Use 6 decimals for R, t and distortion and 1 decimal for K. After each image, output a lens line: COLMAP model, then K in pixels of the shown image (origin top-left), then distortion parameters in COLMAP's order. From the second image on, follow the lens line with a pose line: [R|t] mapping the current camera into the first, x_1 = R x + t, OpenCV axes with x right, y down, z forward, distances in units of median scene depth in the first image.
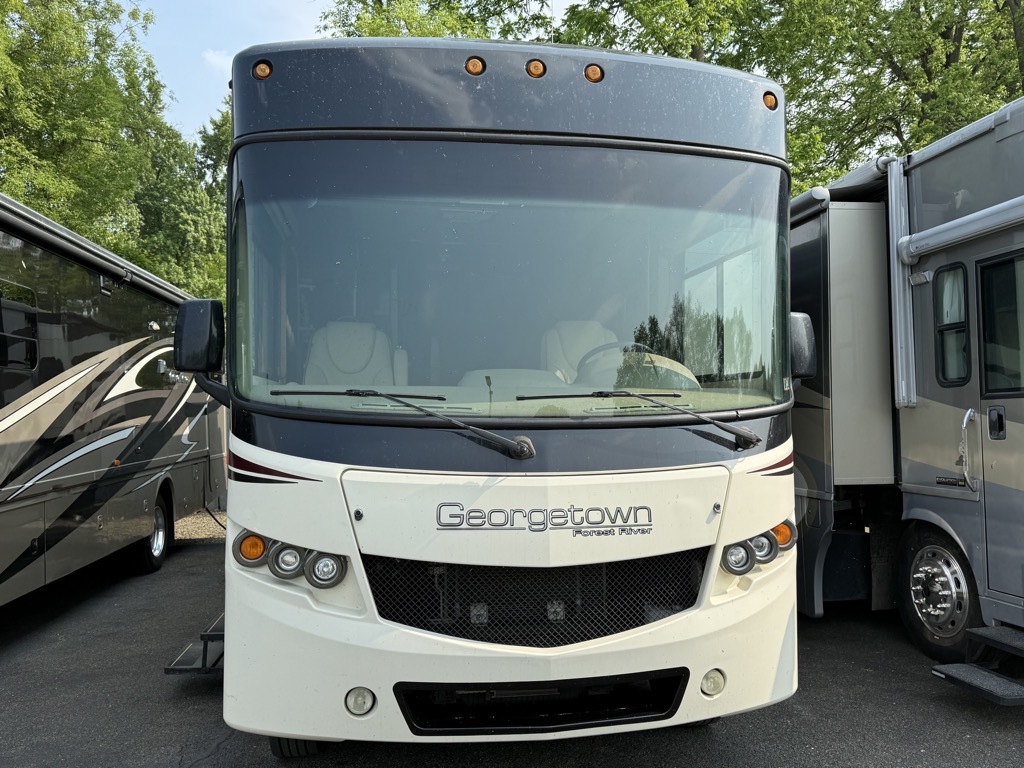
lens RADIAL K [[848.3, 0, 511.1], [0, 848.3, 377.5], [0, 0, 1]] dist [0.016293, -0.008299]
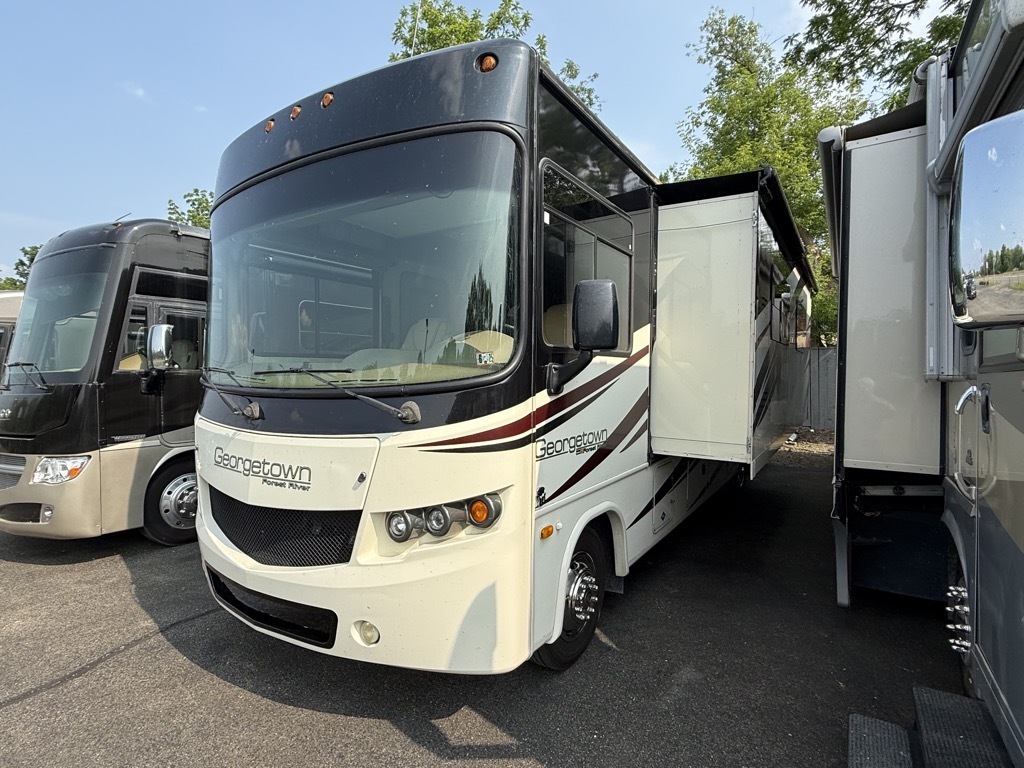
lens RADIAL K [[506.6, 0, 510.0], [0, 506.6, 391.5], [0, 0, 1]] dist [-0.002301, 0.000450]
pose [[0.747331, 0.028955, -0.663821, 0.828548], [0.020235, 0.997595, 0.066294, 0.007179], [0.664144, -0.062977, 0.744948, 0.674679]]
